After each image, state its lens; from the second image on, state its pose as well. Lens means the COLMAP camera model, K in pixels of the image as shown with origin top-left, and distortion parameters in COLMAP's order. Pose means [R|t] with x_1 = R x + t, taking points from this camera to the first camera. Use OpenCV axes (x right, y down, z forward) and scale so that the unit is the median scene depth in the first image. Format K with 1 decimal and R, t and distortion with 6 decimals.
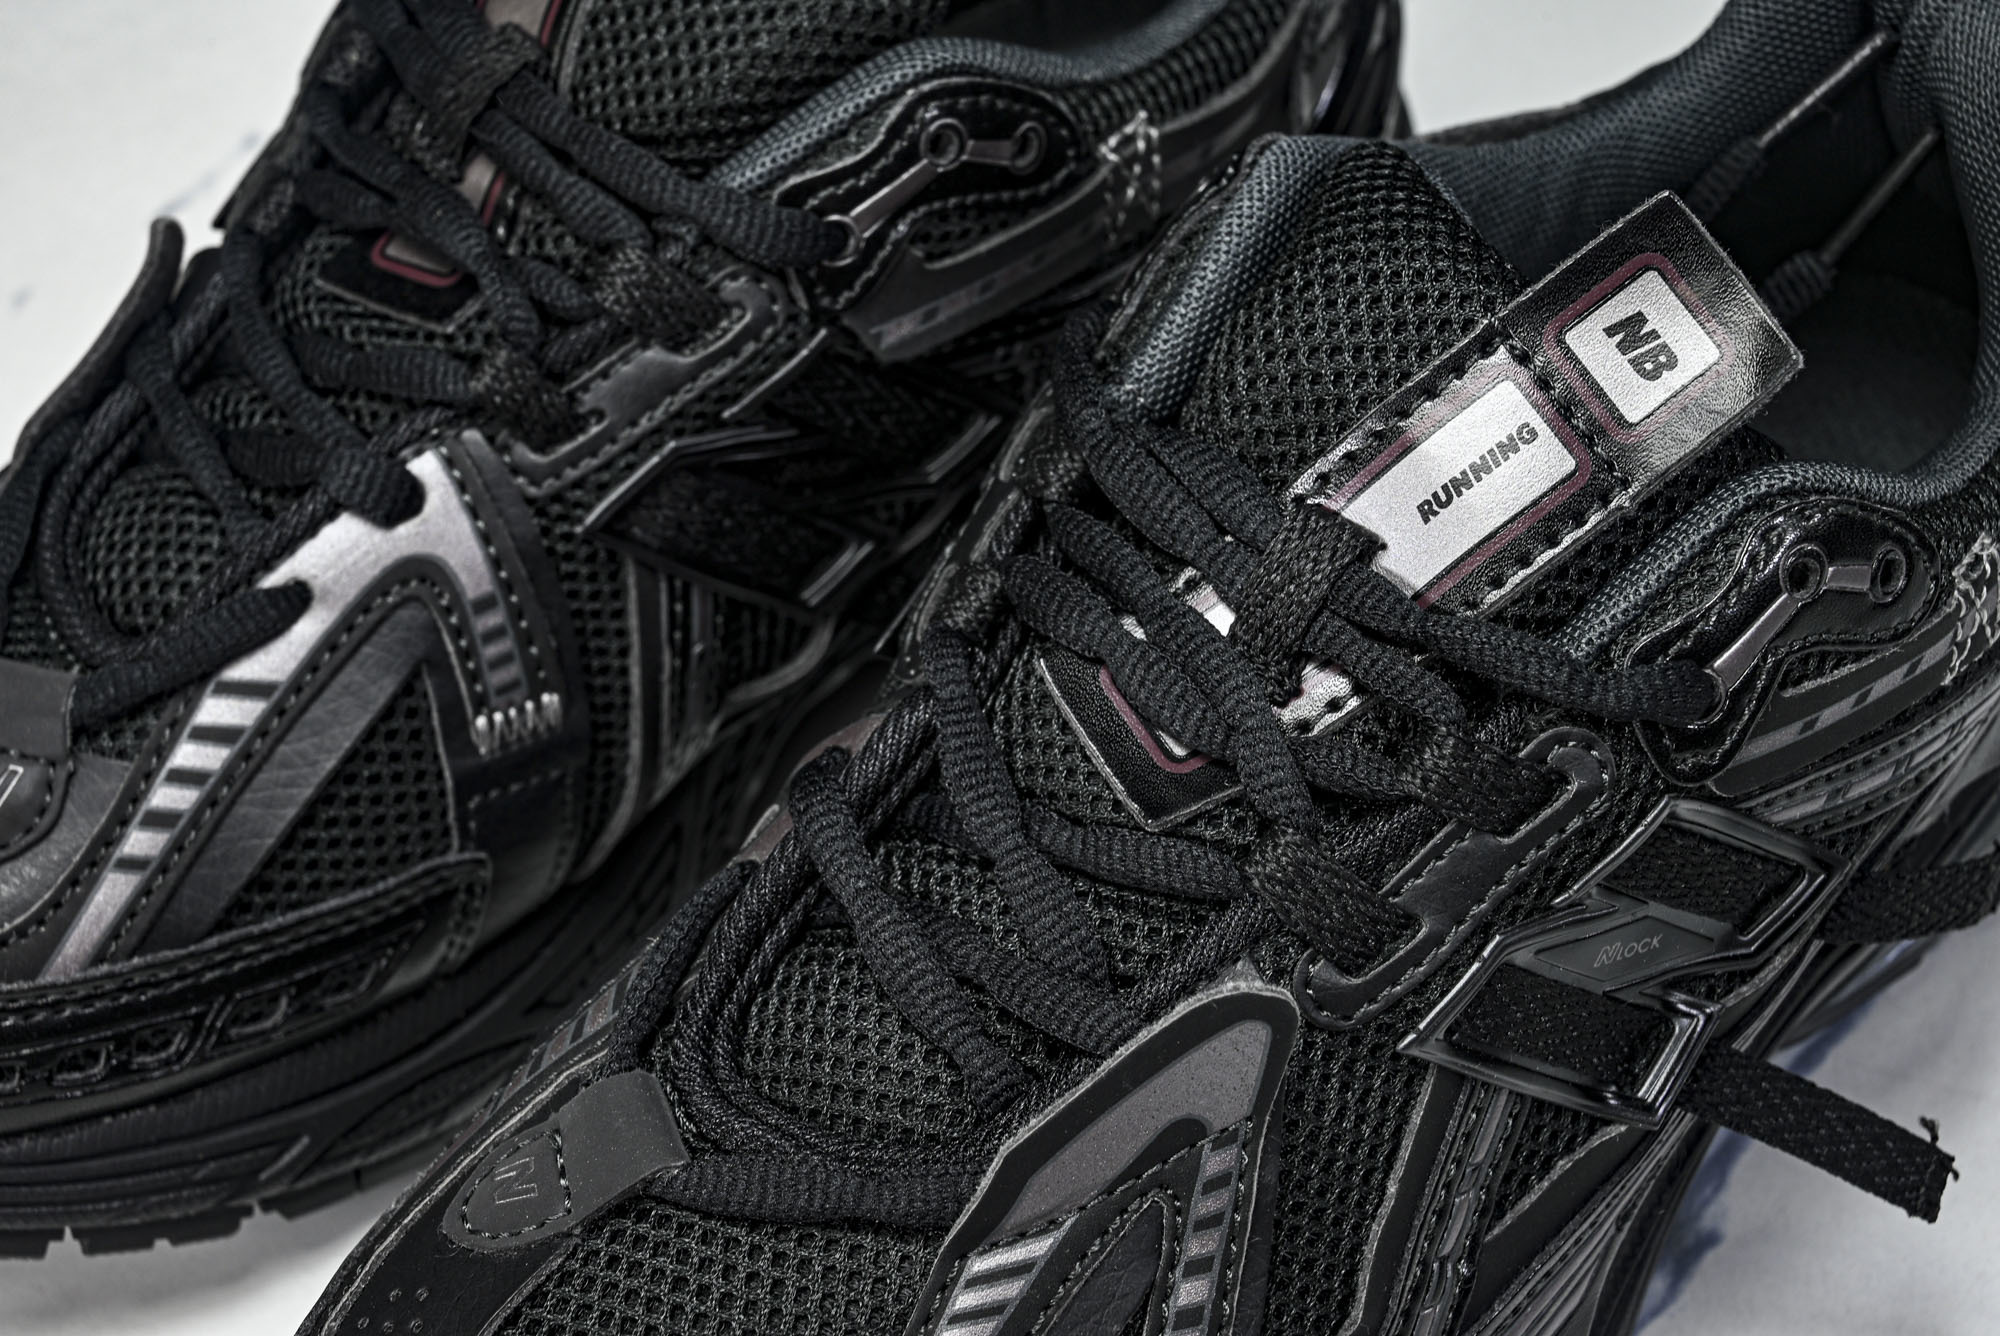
lens RADIAL K [[3383.4, 0, 1000.0], [0, 3383.4, 668.0], [0, 0, 1]] dist [0.002559, -0.061519]
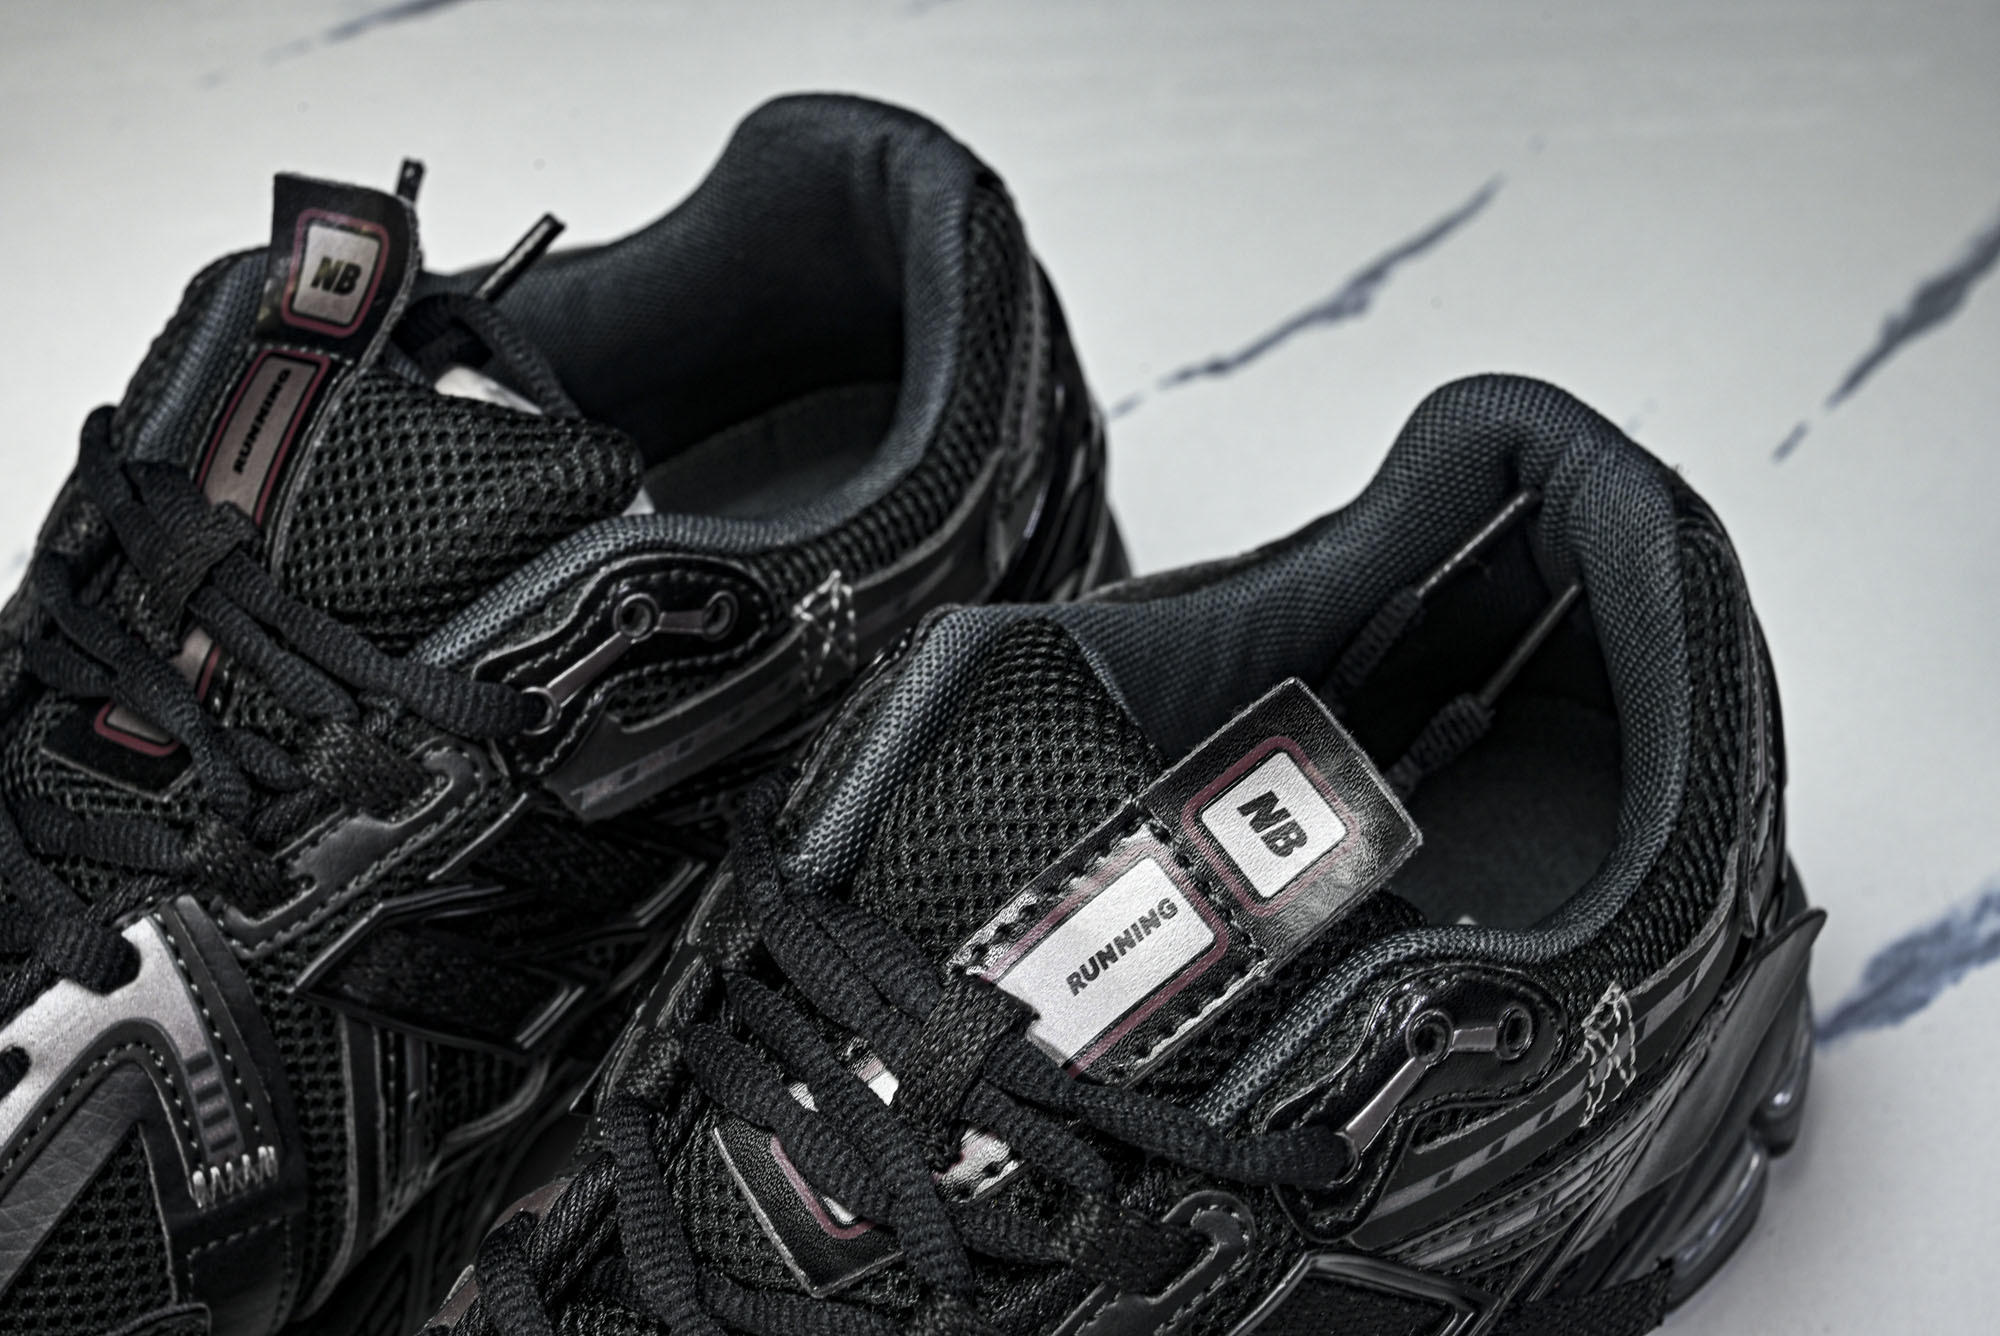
lens RADIAL K [[3383.4, 0, 1000.0], [0, 3383.4, 668.0], [0, 0, 1]] dist [0.002559, -0.061519]
pose [[0.999245, -0.016995, 0.034925, 0.059191], [0.019608, 0.996923, -0.075896, -0.056846], [-0.033527, 0.076524, 0.996504, -0.050968]]
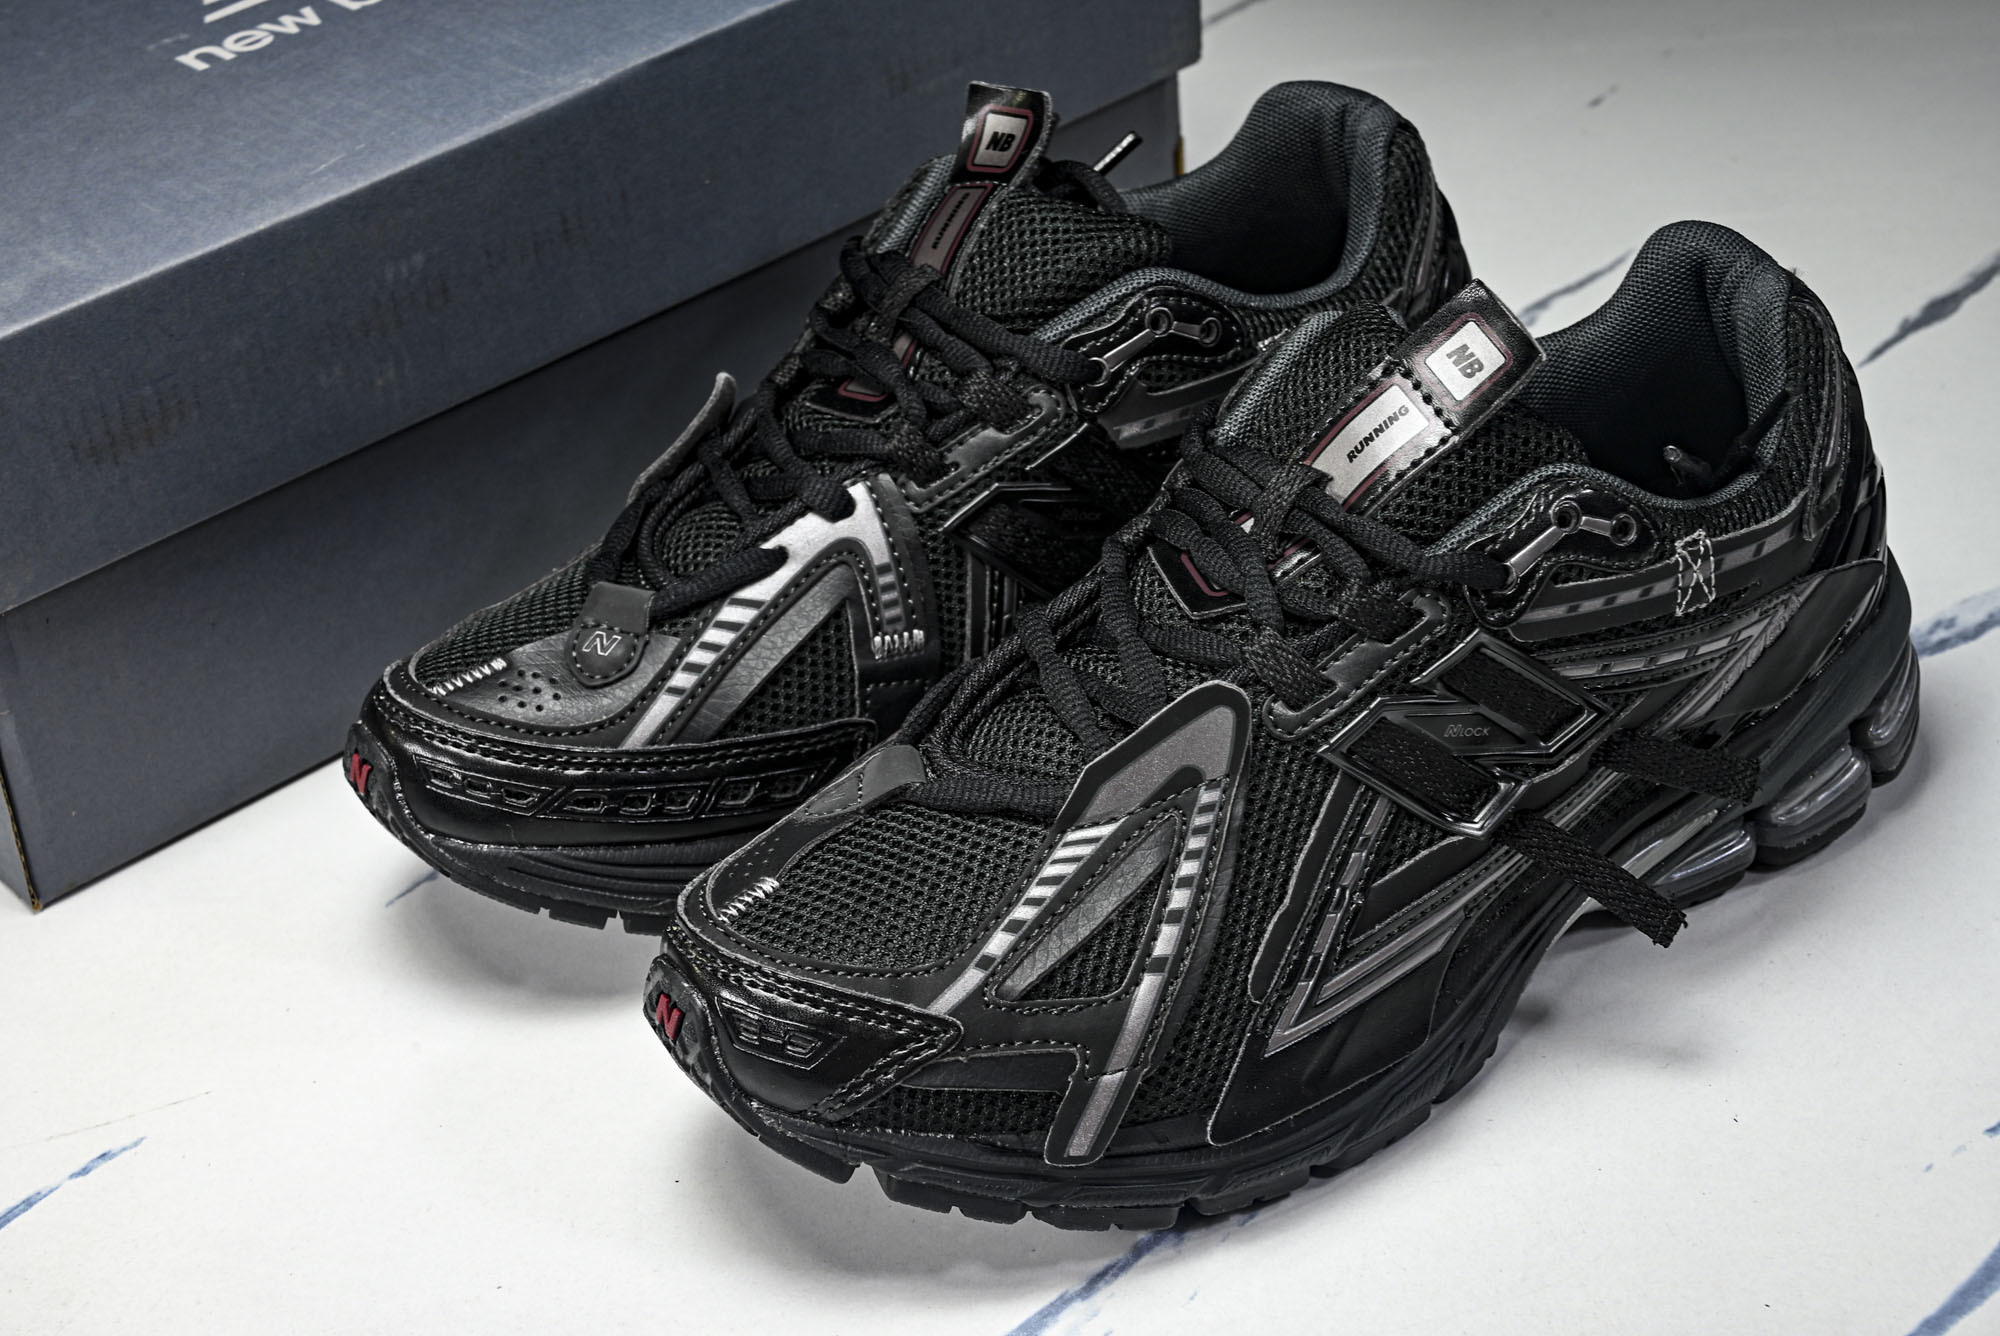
lens RADIAL K [[3383.4, 0, 1000.0], [0, 3383.4, 668.0], [0, 0, 1]] dist [0.002559, -0.061519]
pose [[0.986732, 0.038300, -0.157773, 0.186702], [-0.073285, 0.972215, -0.222321, 0.419101], [0.144875, 0.230934, 0.962123, -0.670456]]
